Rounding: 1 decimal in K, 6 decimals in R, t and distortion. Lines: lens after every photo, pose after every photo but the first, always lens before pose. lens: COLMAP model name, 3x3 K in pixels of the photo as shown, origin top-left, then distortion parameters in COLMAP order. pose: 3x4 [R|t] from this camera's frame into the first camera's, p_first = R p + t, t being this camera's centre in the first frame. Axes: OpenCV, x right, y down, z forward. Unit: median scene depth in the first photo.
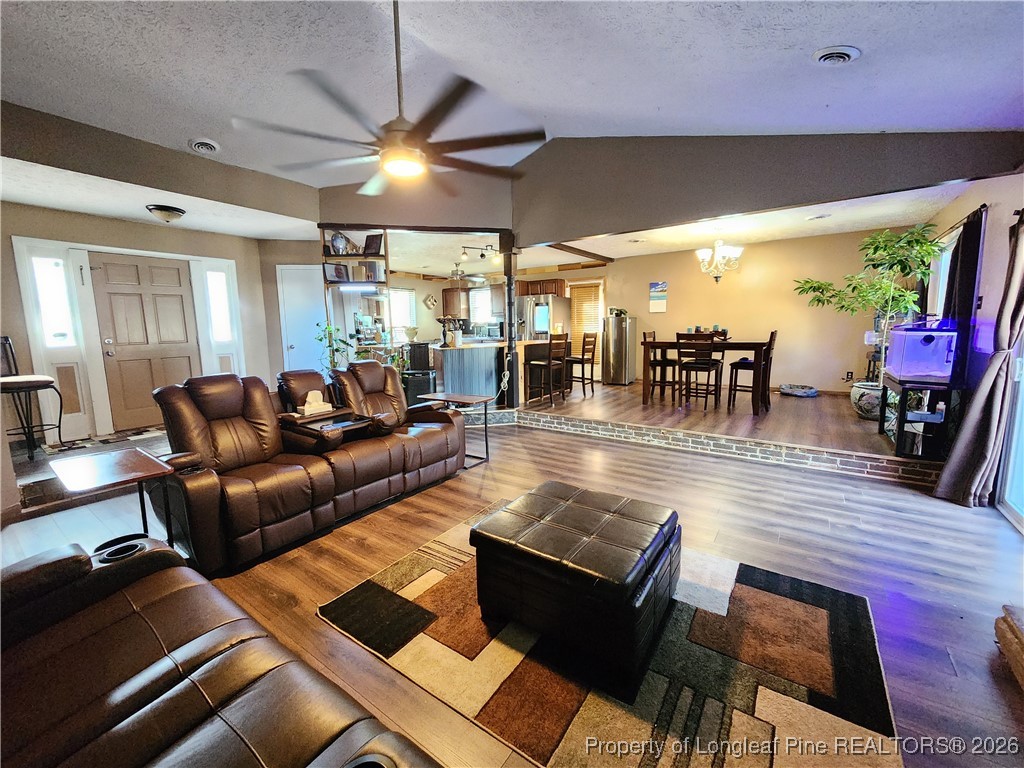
lens RADIAL K [[417.5, 0, 508.4], [0, 417.5, 380.6], [0, 0, 1]] dist [0.000471, -0.000023]
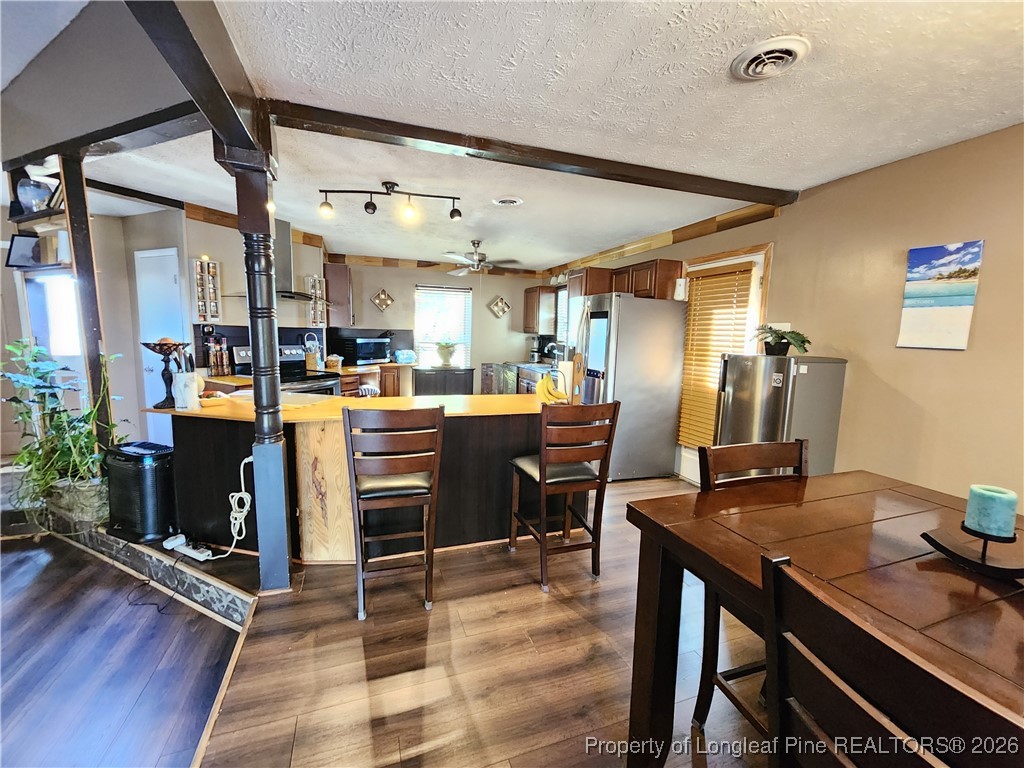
lens RADIAL K [[417.5, 0, 508.4], [0, 417.5, 380.6], [0, 0, 1]] dist [0.000471, -0.000023]
pose [[0.818017, 0.107426, -0.565073, 0.477021], [-0.115753, 0.993051, 0.021221, -0.191131], [0.563426, 0.048050, 0.824768, 1.001075]]
